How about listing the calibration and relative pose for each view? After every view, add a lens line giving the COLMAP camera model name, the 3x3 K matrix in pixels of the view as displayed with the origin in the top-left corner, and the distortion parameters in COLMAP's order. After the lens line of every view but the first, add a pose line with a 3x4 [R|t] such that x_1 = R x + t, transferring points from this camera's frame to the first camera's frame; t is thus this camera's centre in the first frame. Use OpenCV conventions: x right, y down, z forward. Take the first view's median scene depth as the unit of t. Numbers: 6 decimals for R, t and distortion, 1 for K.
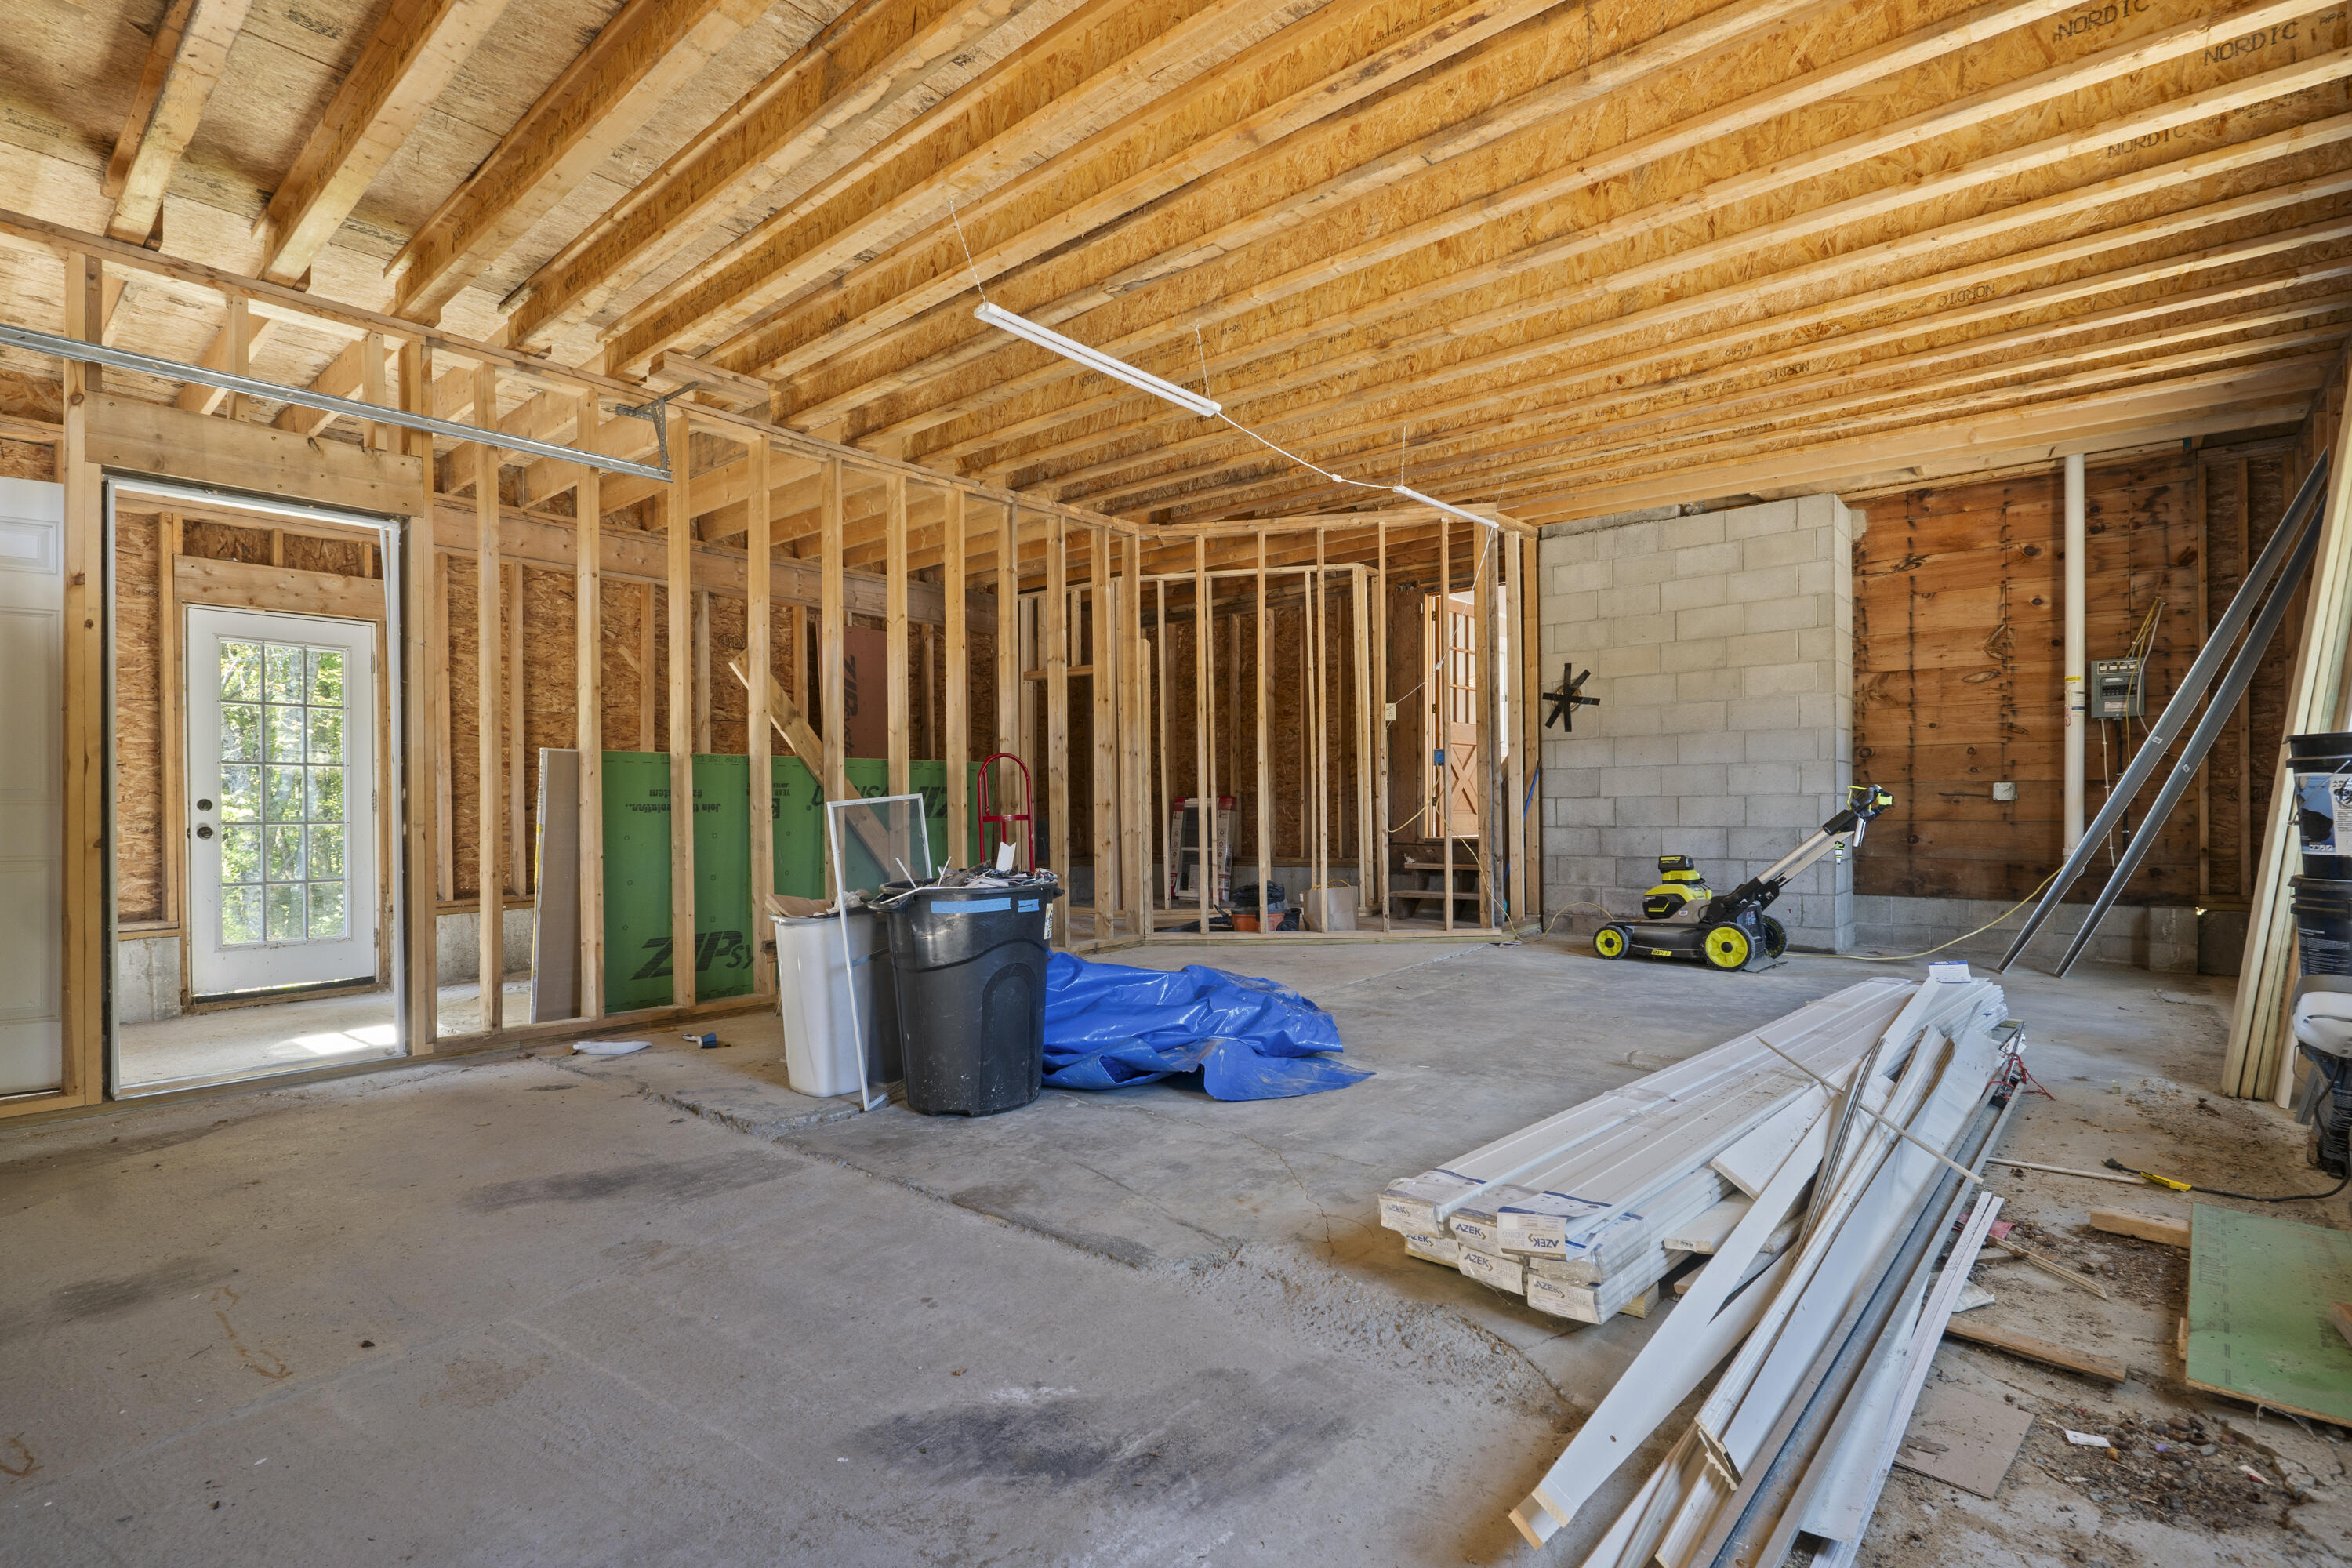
lens RADIAL K [[1118.4, 0, 1180.7], [0, 1118.4, 805.0], [0, 0, 1]] dist [-0.000949, 0.000264]
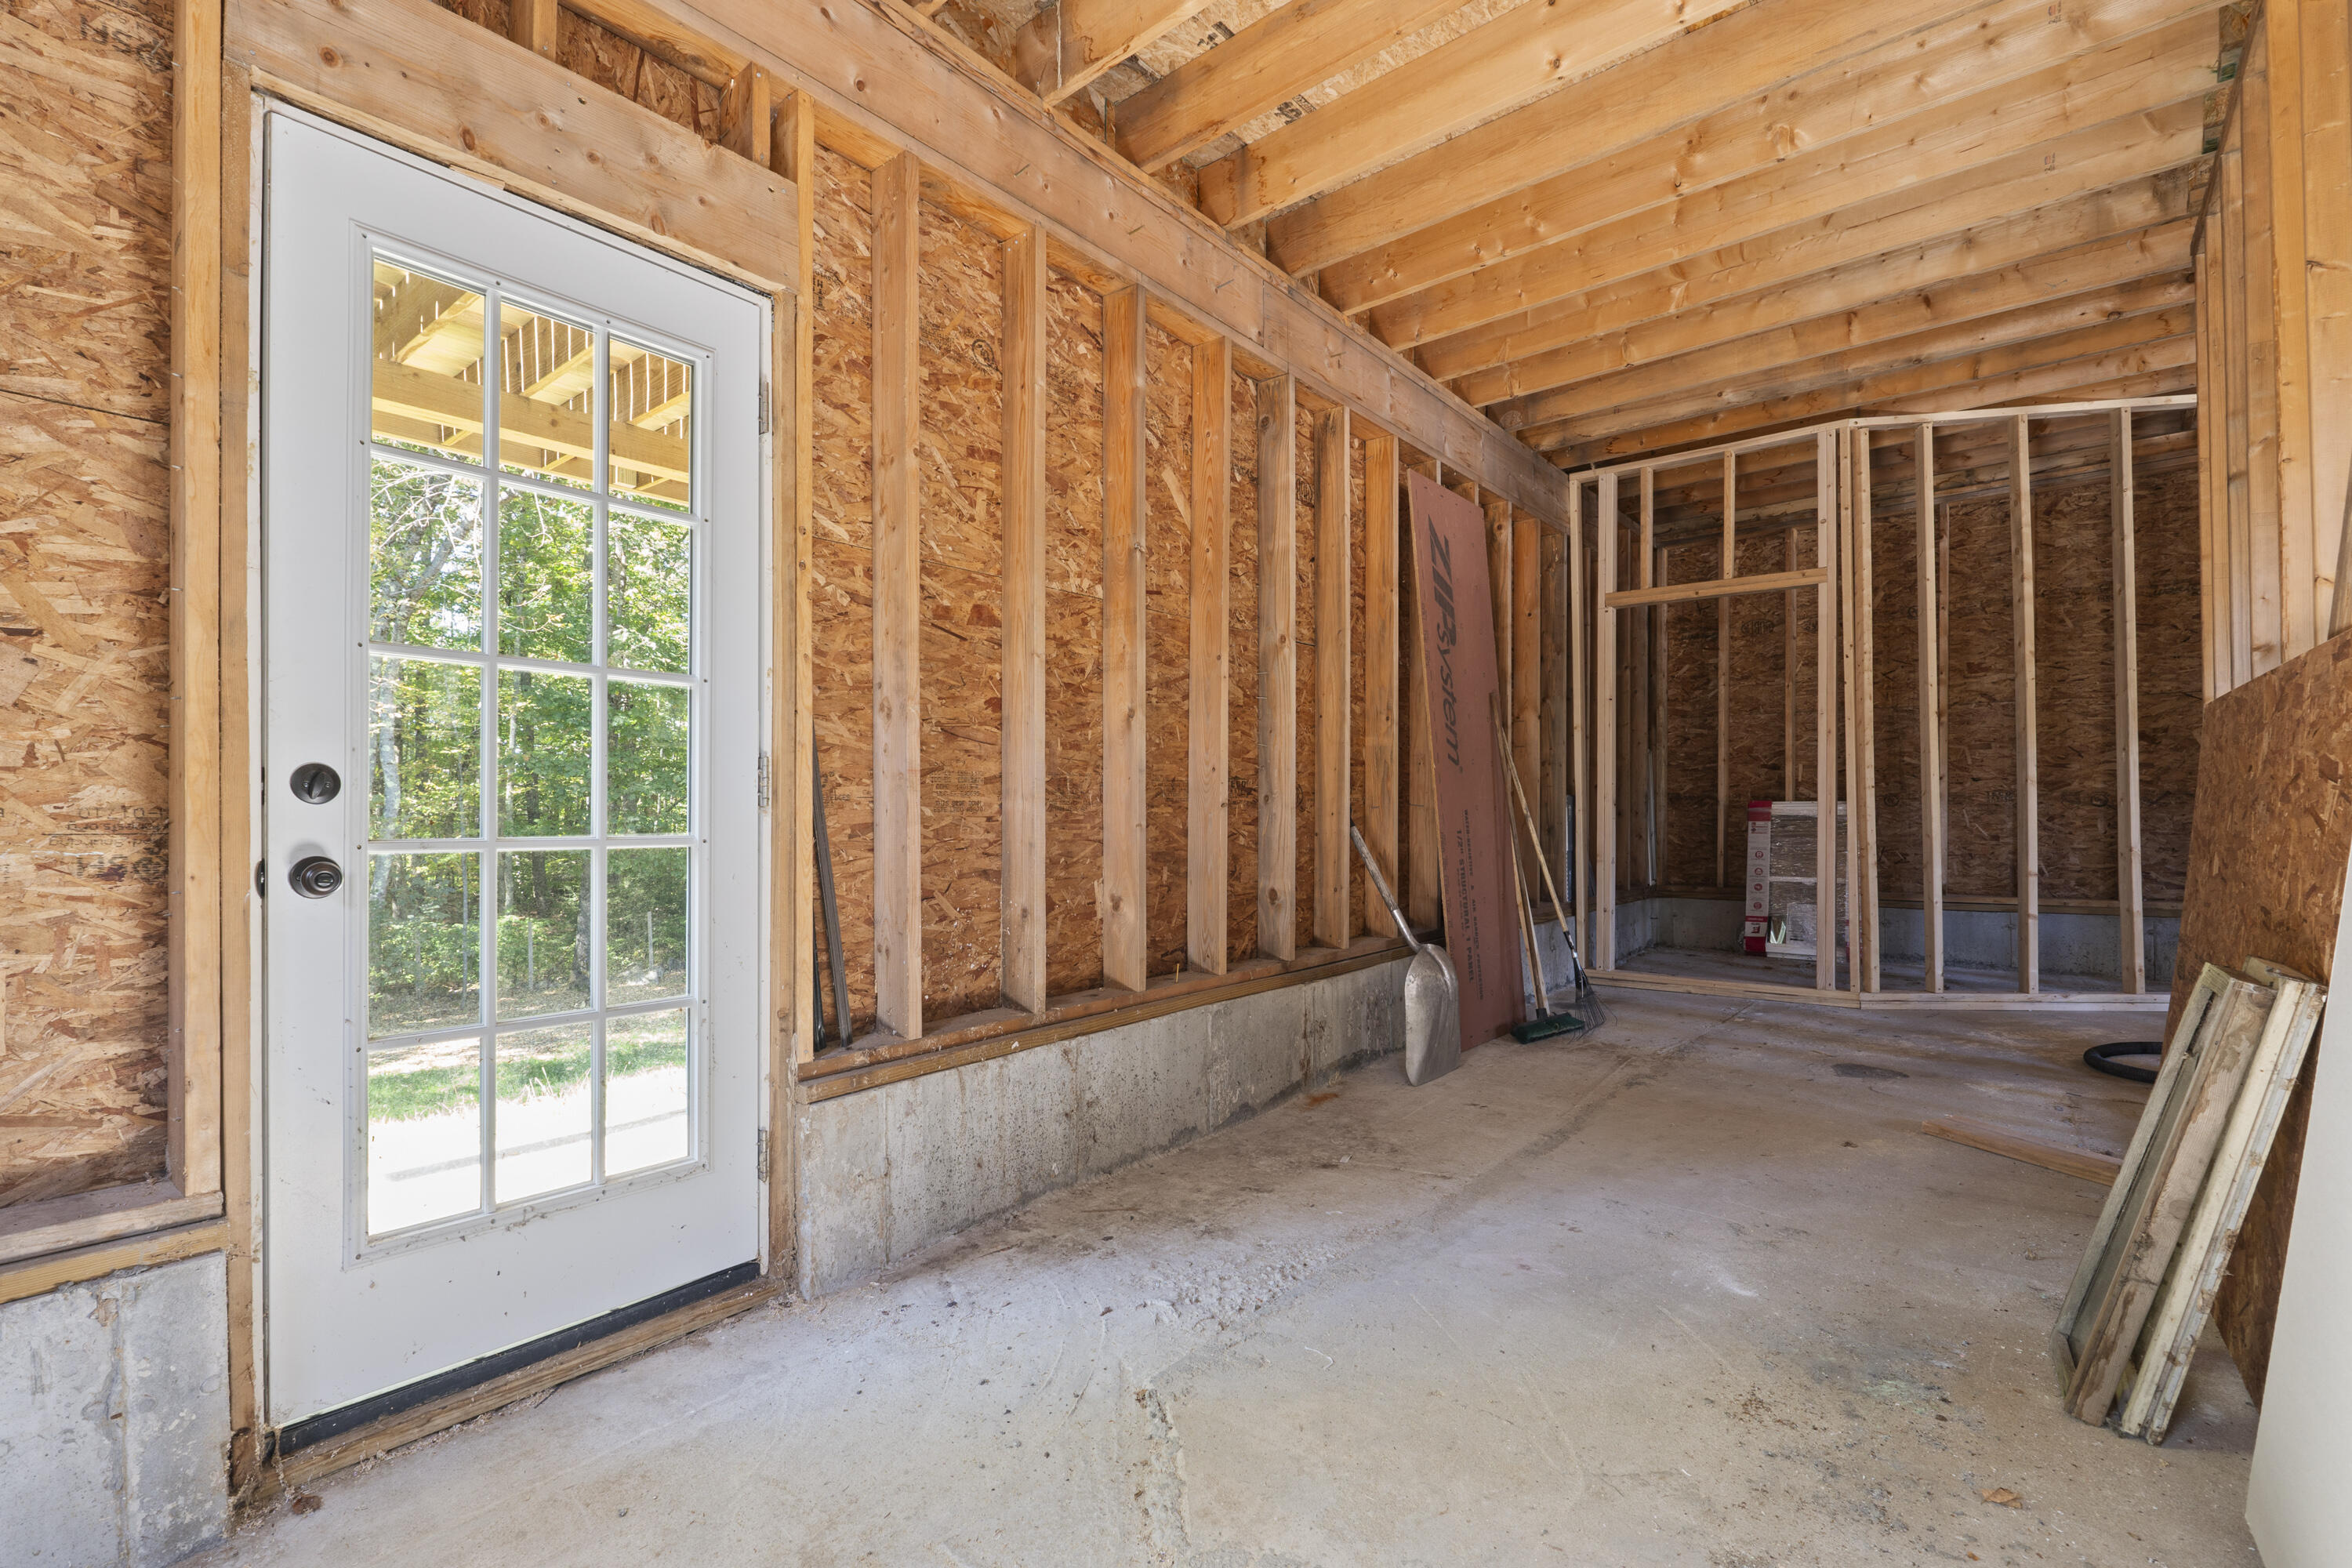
lens RADIAL K [[1046.8, 0, 1170.8], [0, 1046.8, 806.0], [0, 0, 1]] dist [-0.003157, -0.001343]
pose [[0.999986, 0.004285, -0.003214, -0.652457], [-0.004316, 0.999945, -0.009557, 0.007867], [0.003172, 0.009570, 0.999949, 0.731692]]
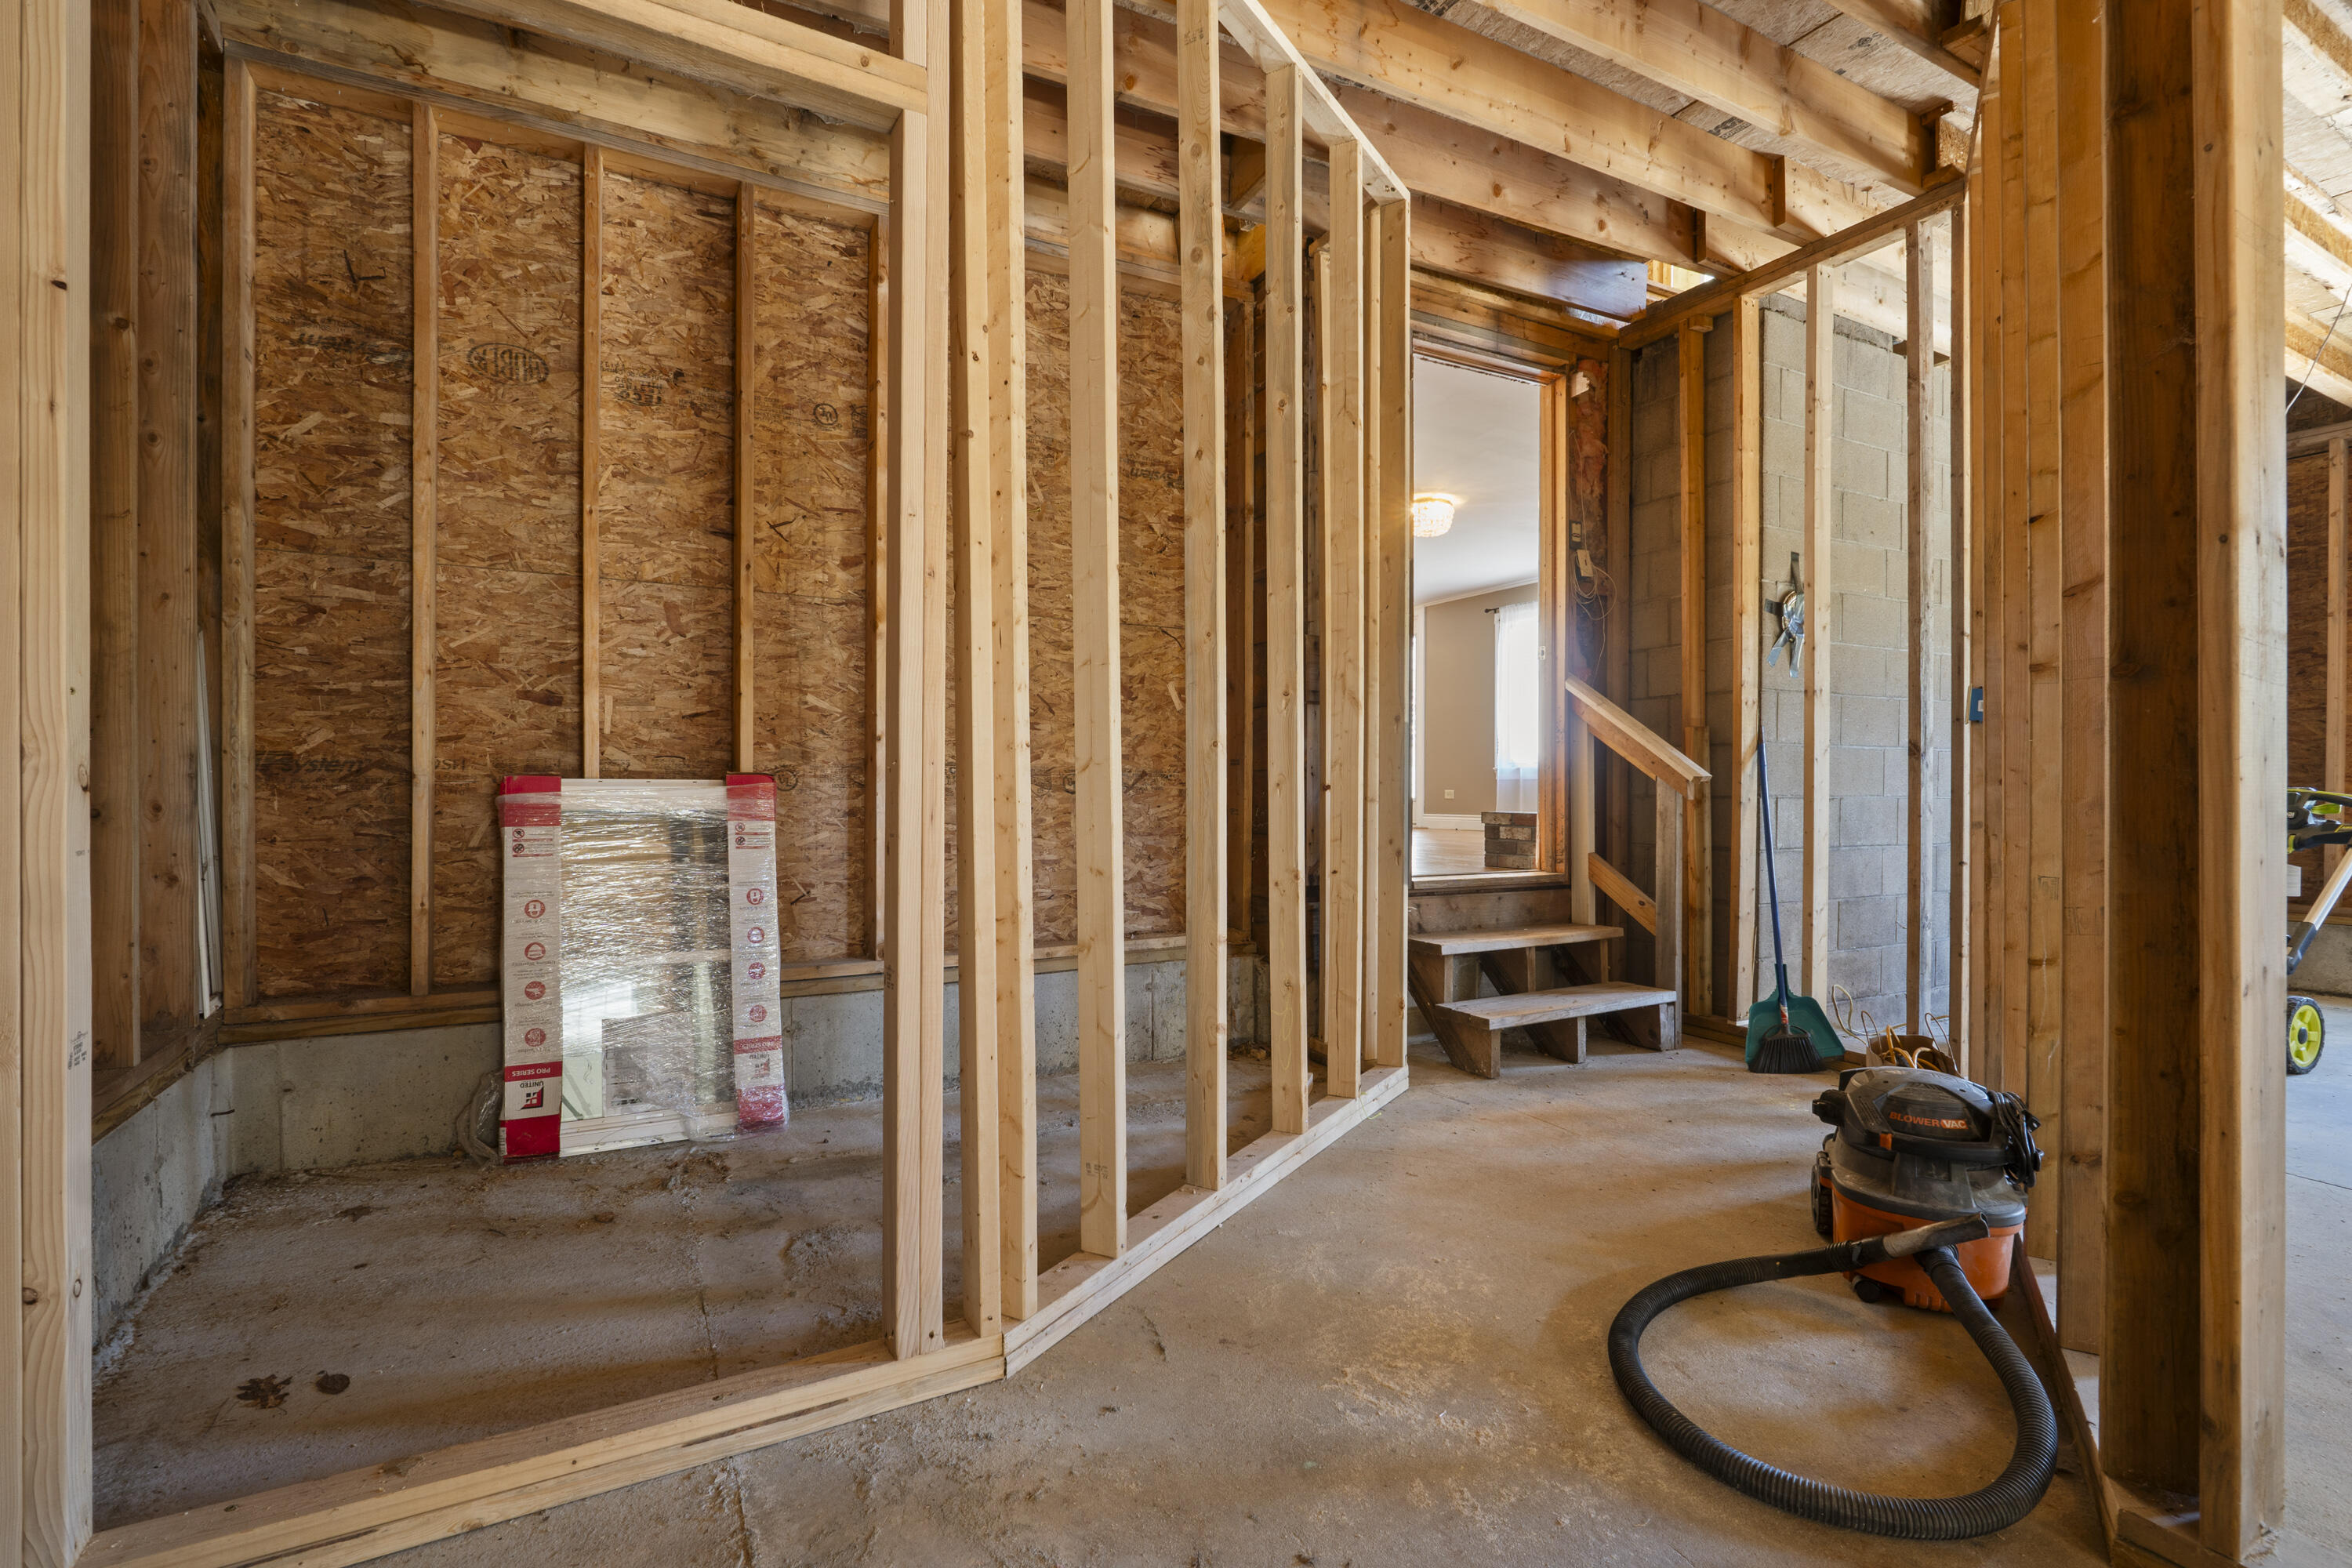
lens RADIAL K [[1118.4, 0, 1169.9], [0, 1118.4, 802.2], [0, 0, 1]] dist [-0.000949, 0.000264]
pose [[0.371994, -0.002730, 0.928231, -0.370729], [-0.003064, 0.999987, 0.004169, -0.002924], [-0.928230, -0.004395, 0.371981, 1.424211]]
